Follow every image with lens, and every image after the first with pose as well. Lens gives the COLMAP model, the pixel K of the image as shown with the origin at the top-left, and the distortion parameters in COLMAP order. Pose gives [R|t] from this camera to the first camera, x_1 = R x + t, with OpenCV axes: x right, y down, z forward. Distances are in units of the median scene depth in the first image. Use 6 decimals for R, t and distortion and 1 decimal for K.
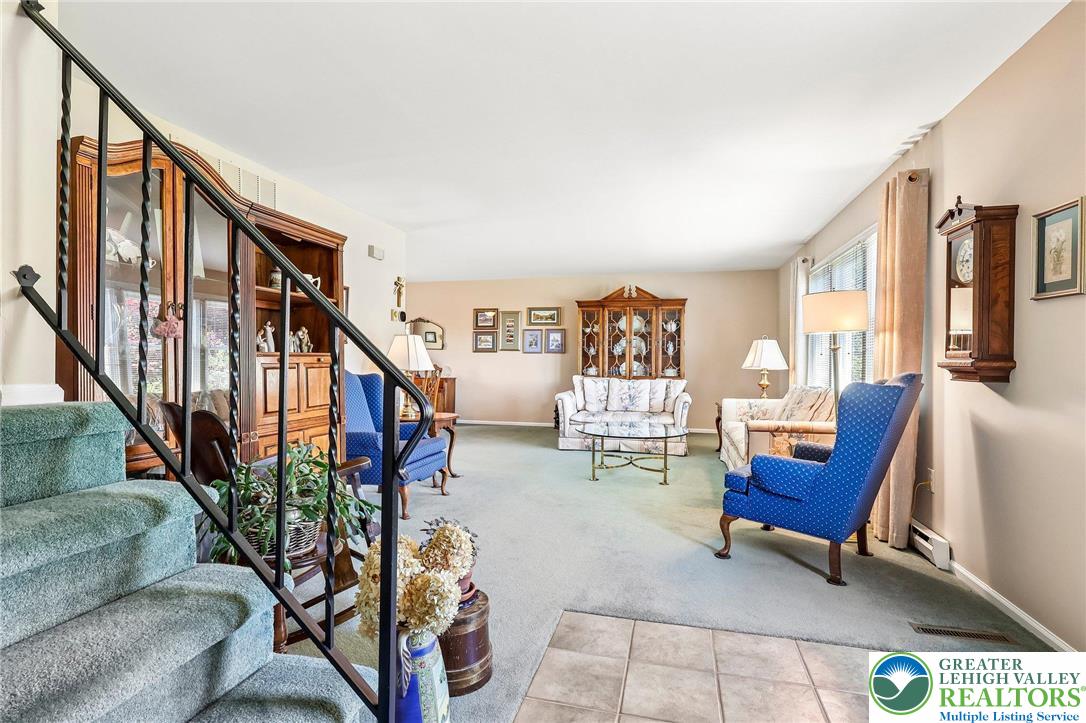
lens RADIAL K [[509.5, 0, 540.4], [0, 509.5, 361.7], [0, 0, 1]] dist [0.000410, 0.000136]
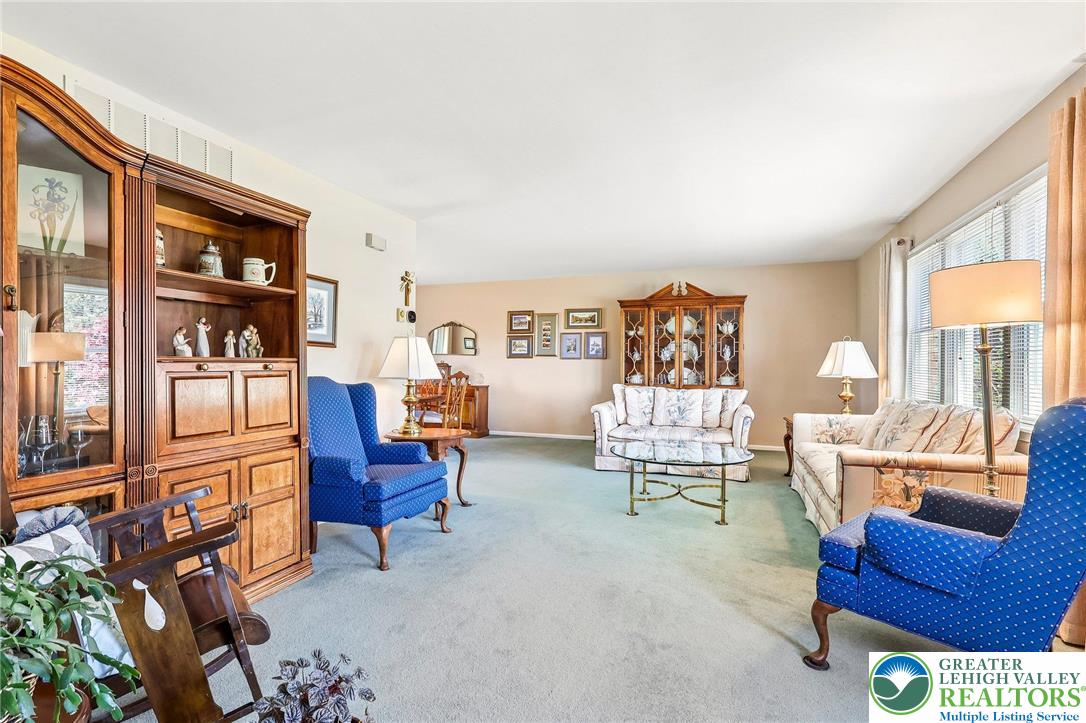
lens RADIAL K [[509.5, 0, 540.4], [0, 509.5, 361.7], [0, 0, 1]] dist [0.000410, 0.000136]
pose [[0.995229, -0.001697, -0.097552, 0.028310], [0.000487, 0.999923, -0.012424, -0.000766], [0.097566, 0.012317, 0.995153, 0.128355]]
